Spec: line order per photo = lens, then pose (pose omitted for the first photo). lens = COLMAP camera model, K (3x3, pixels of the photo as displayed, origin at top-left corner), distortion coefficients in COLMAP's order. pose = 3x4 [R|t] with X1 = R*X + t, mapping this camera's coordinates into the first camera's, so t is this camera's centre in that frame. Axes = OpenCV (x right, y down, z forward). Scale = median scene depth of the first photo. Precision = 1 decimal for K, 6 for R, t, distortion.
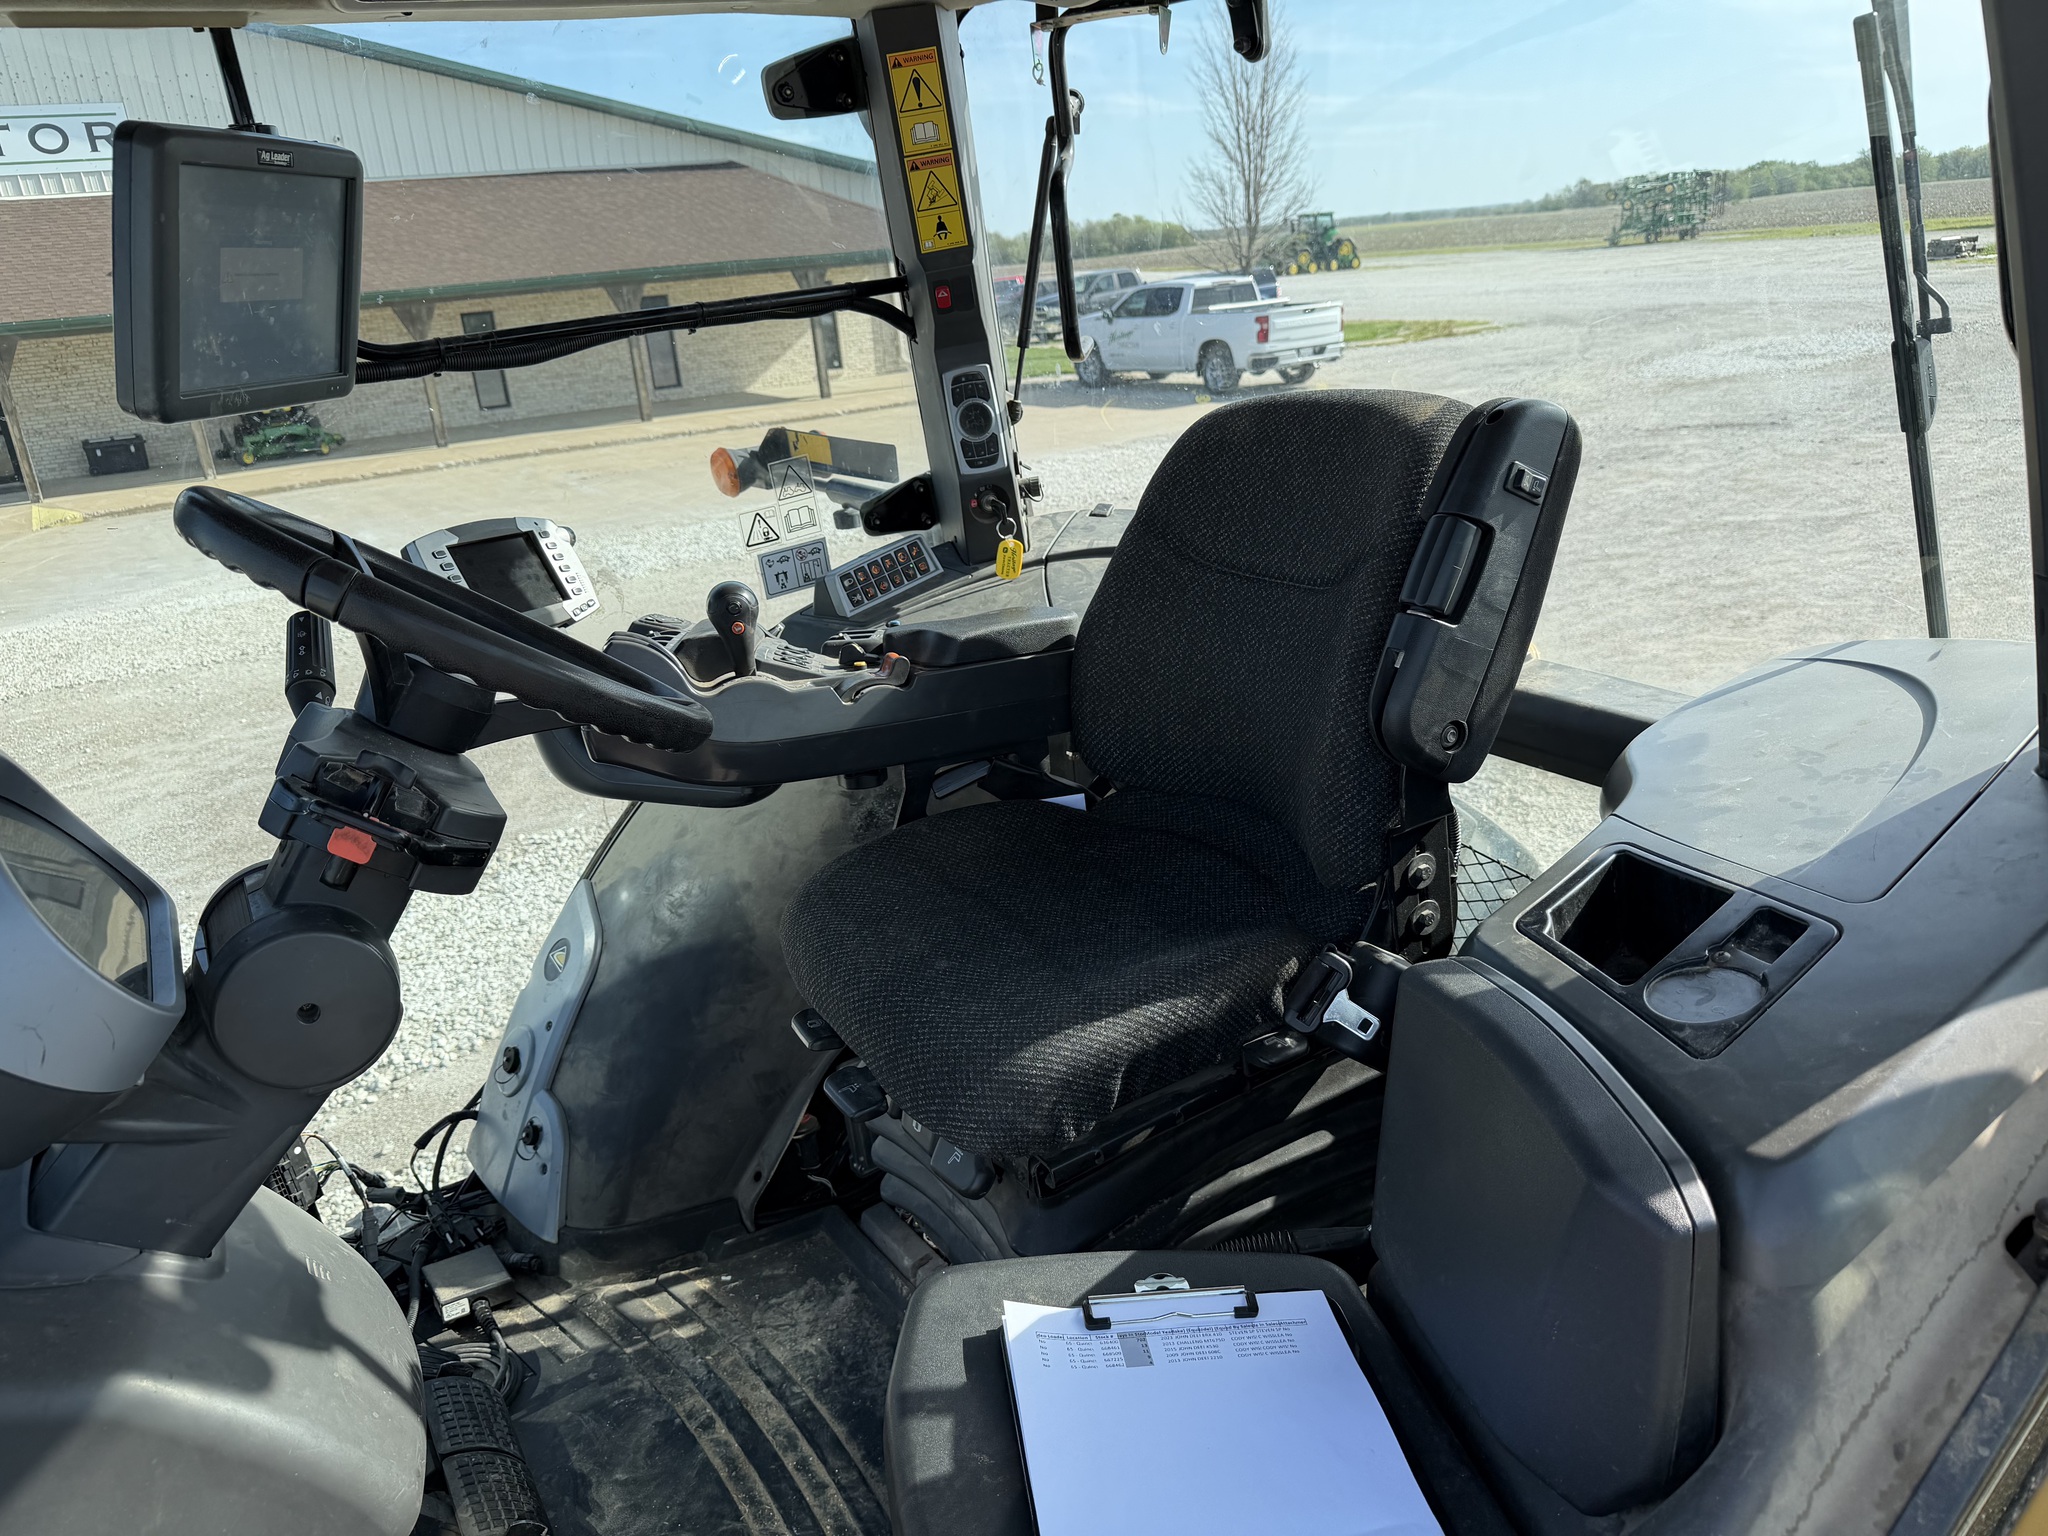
lens RADIAL K [[1468.2, 0, 1021.6], [0, 1468.2, 755.0], [0, 0, 1]] dist [0.004714, -0.009993]
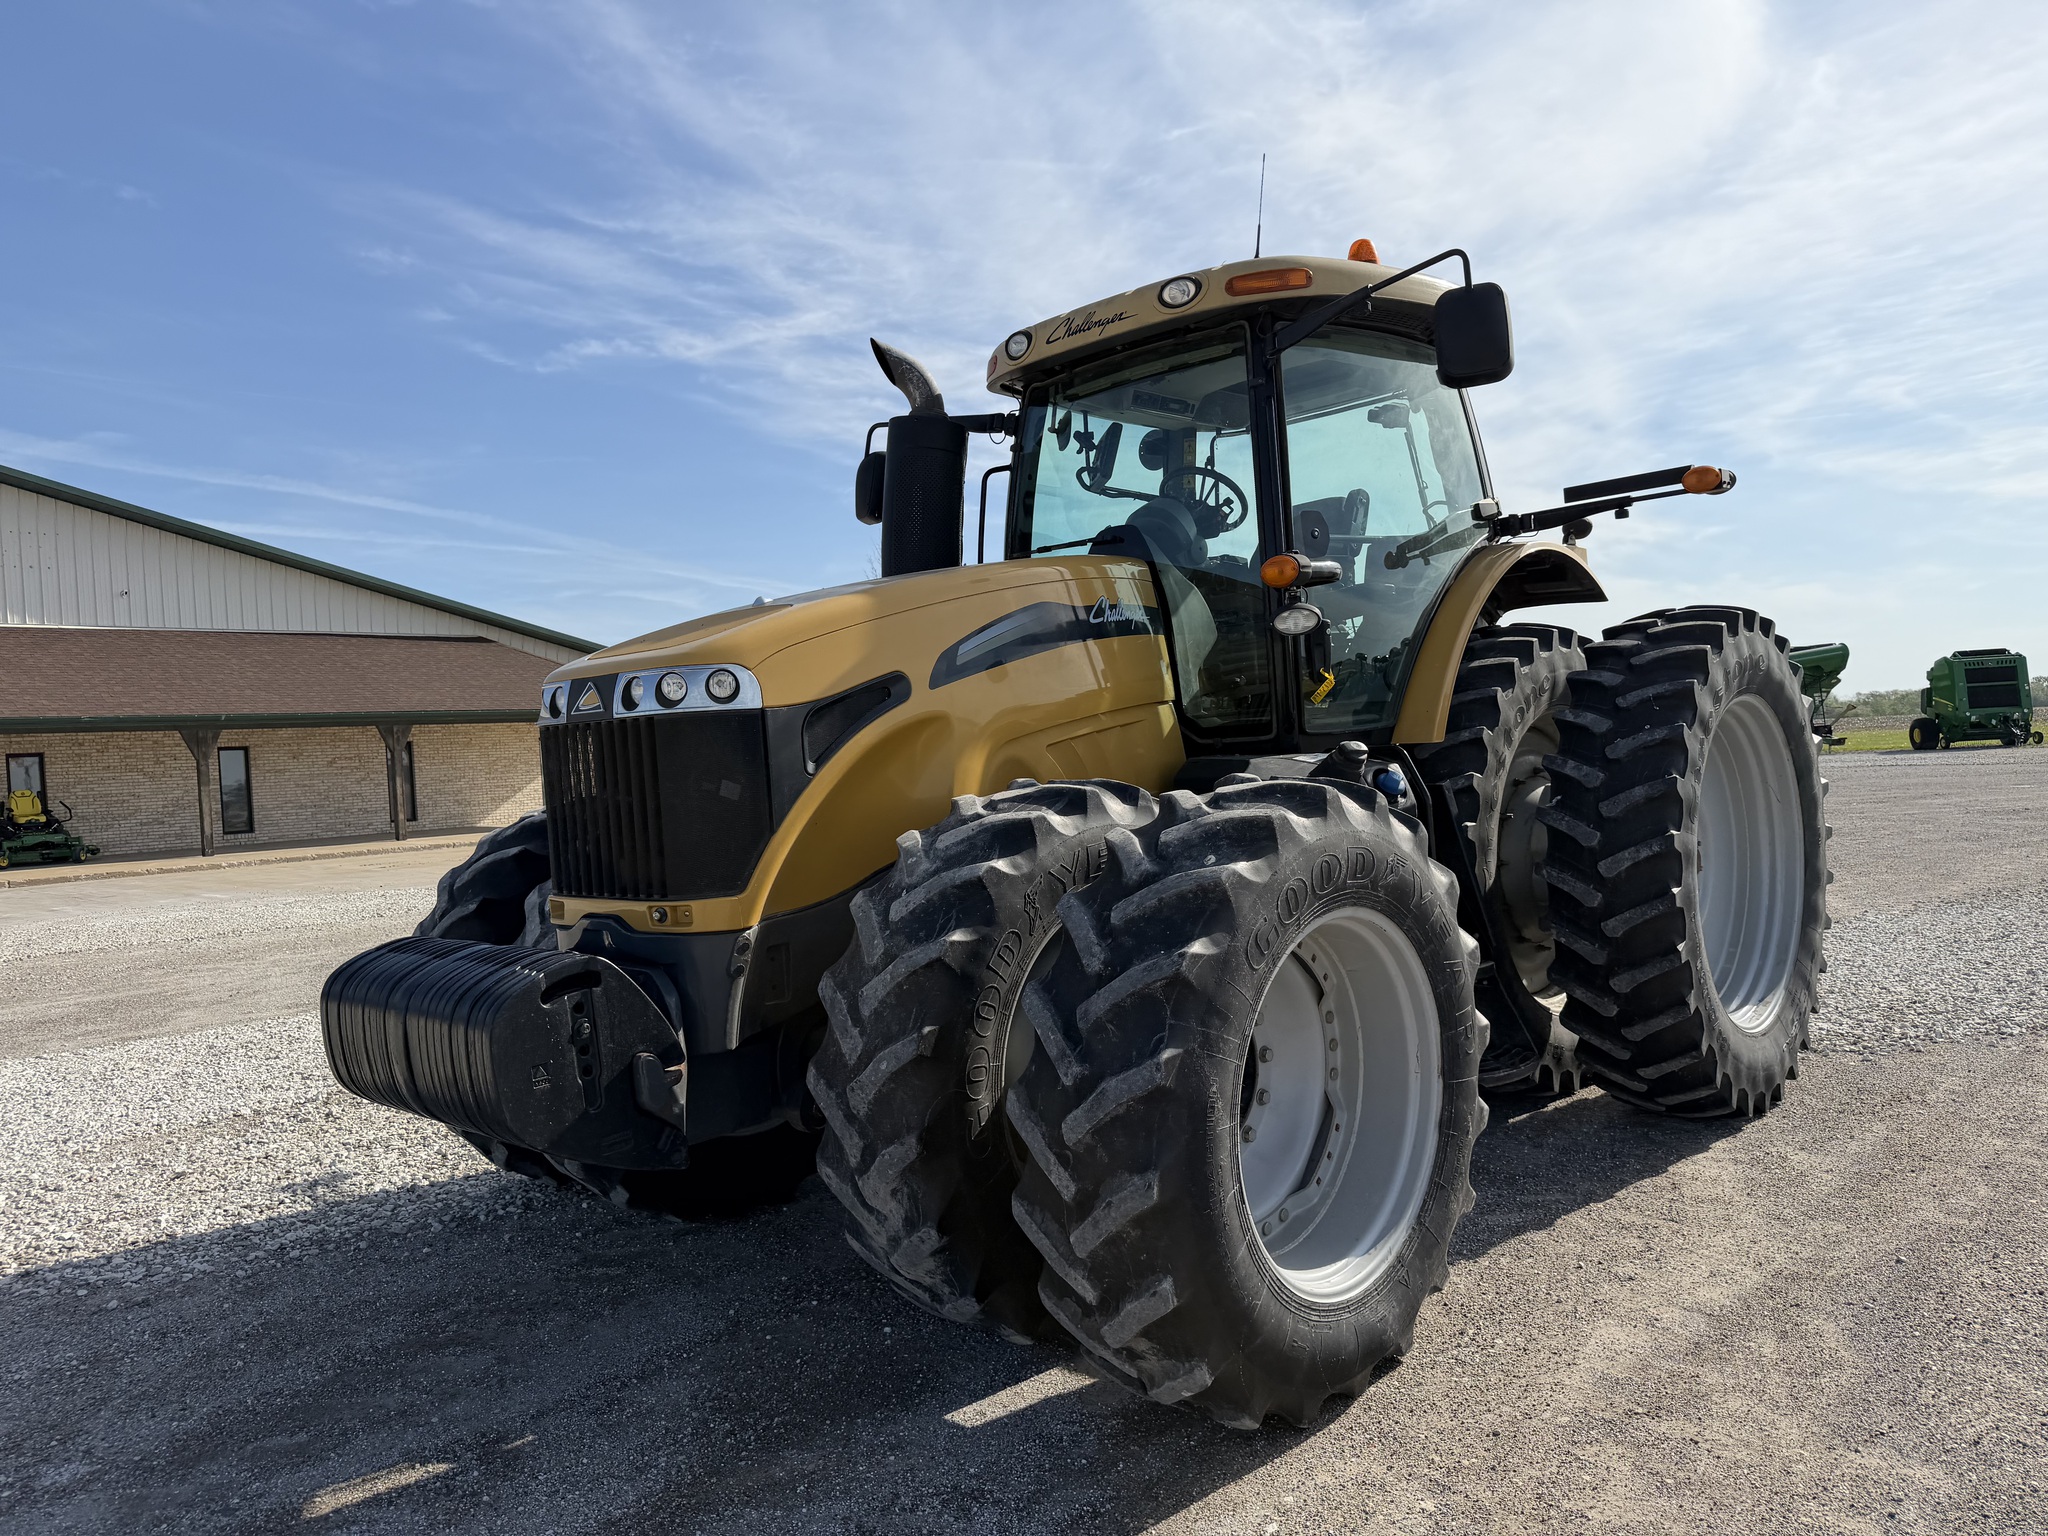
lens RADIAL K [[1392.6, 0, 1009.2], [0, 1392.6, 775.9], [0, 0, 1]] dist [0.081946, -0.104212]
pose [[0.965773, 0.030115, 0.257634, -0.082202], [0.054107, 0.948000, -0.313637, 0.086096], [-0.253682, 0.316842, 0.913924, -0.114364]]
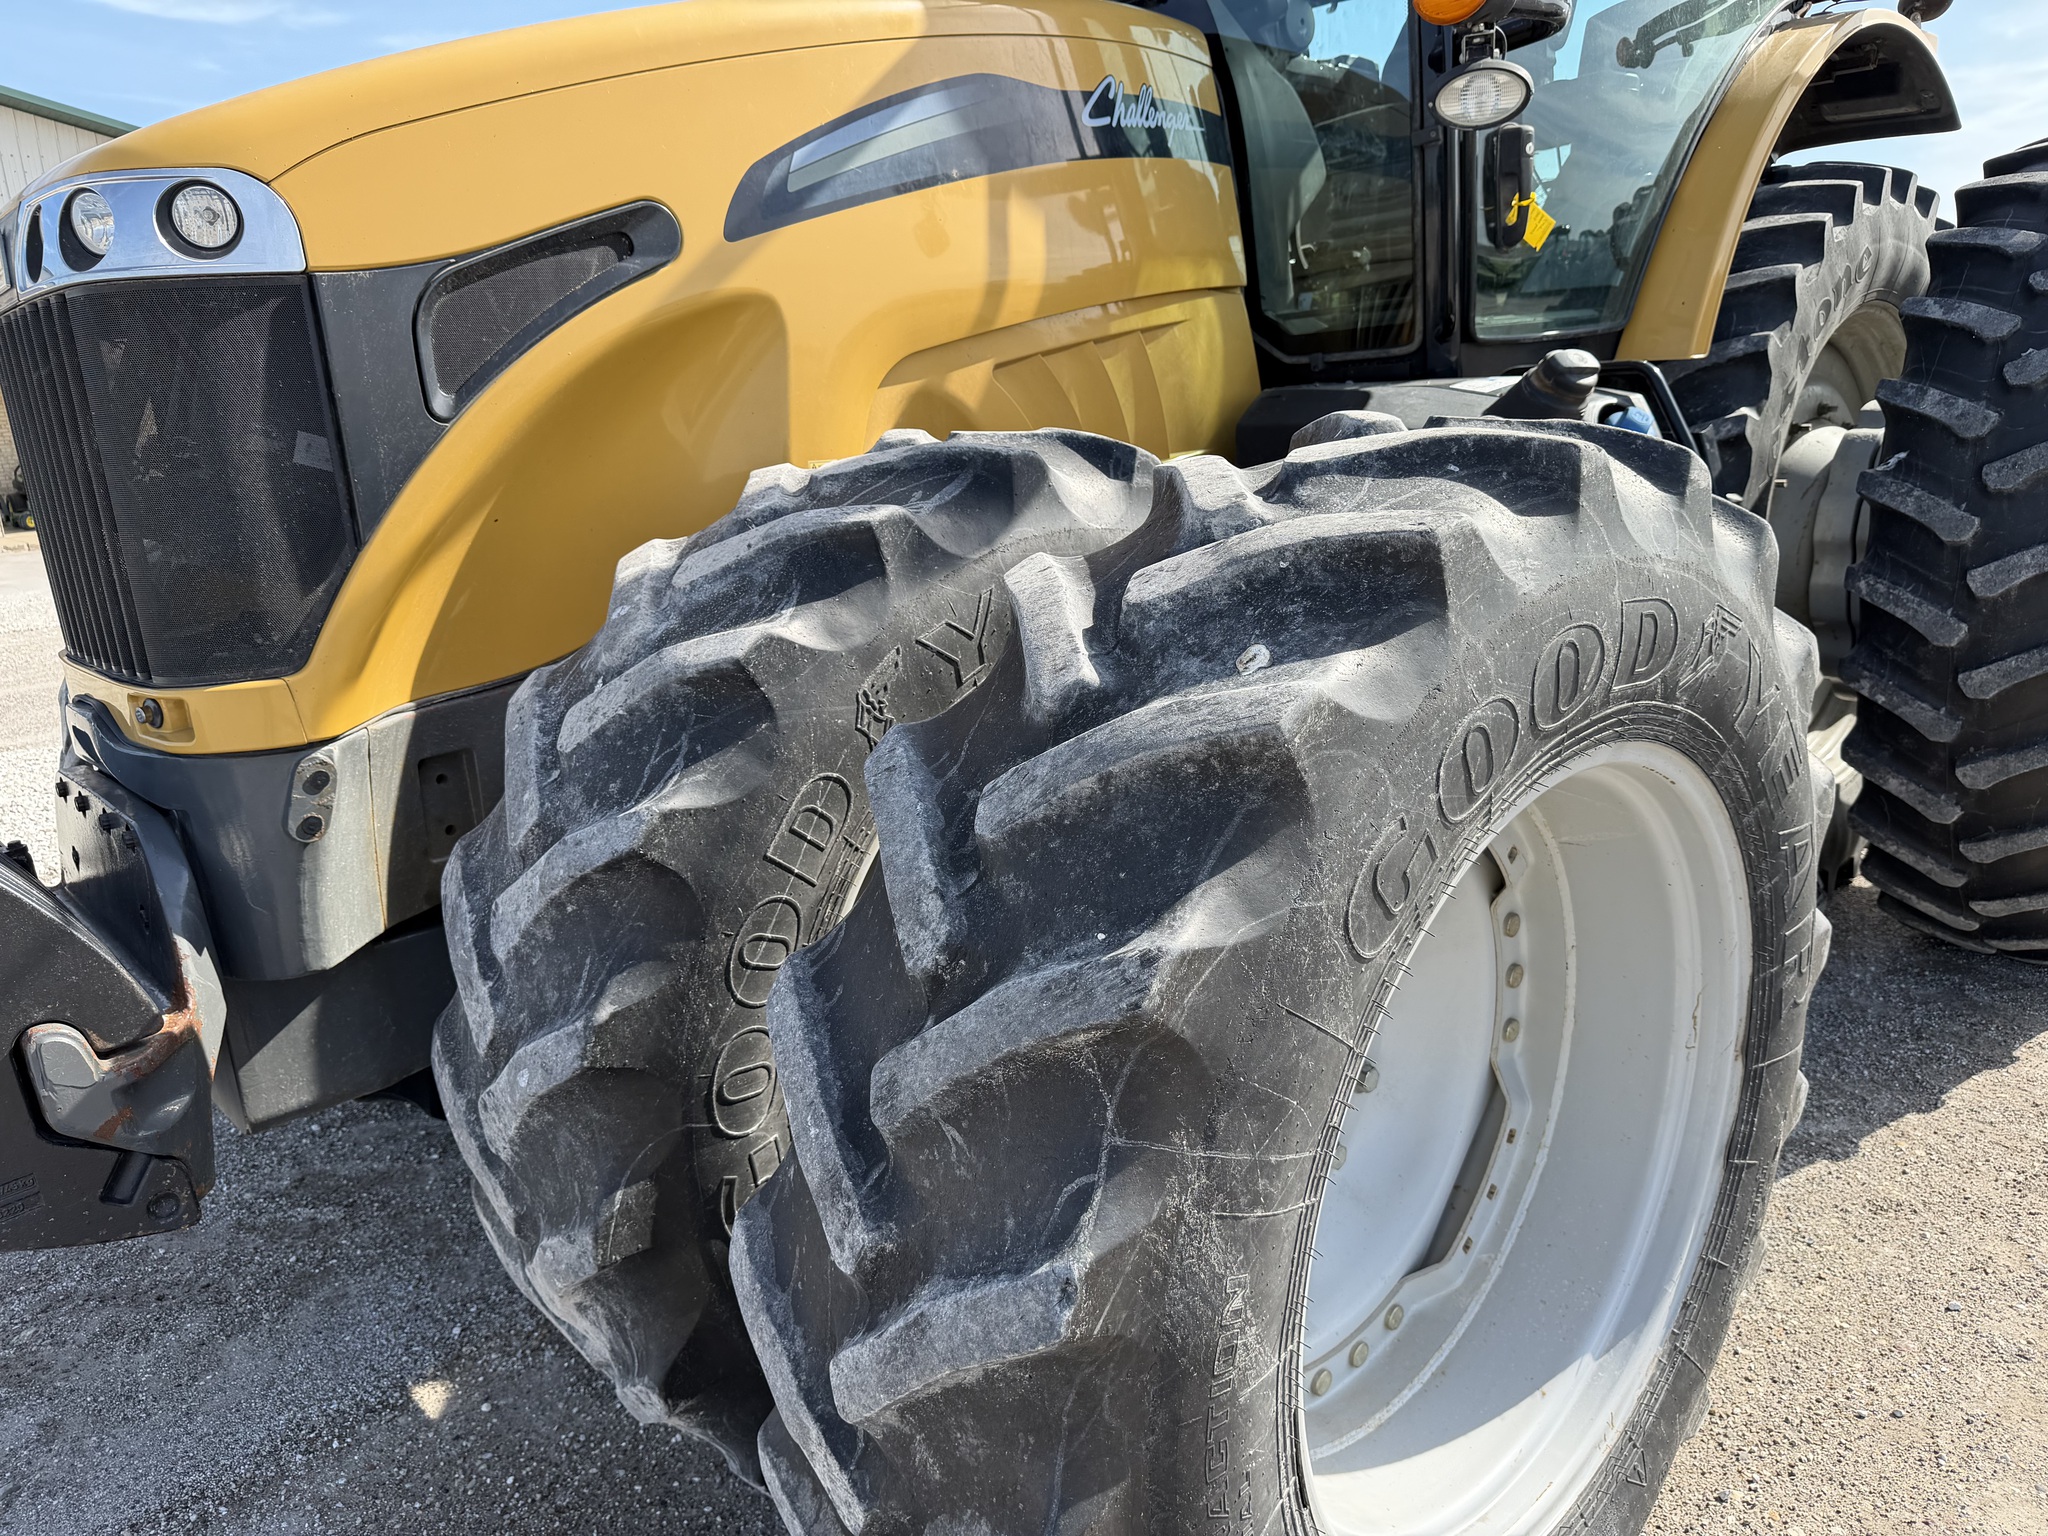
lens RADIAL K [[1436.8, 0, 1009.6], [0, 1436.8, 768.7], [0, 0, 1]] dist [0.028966, -0.052790]
pose [[0.980296, -0.021741, 0.196334, -0.057725], [0.039582, 0.995386, -0.087410, 0.068373], [-0.193528, 0.093459, 0.976633, -0.063188]]
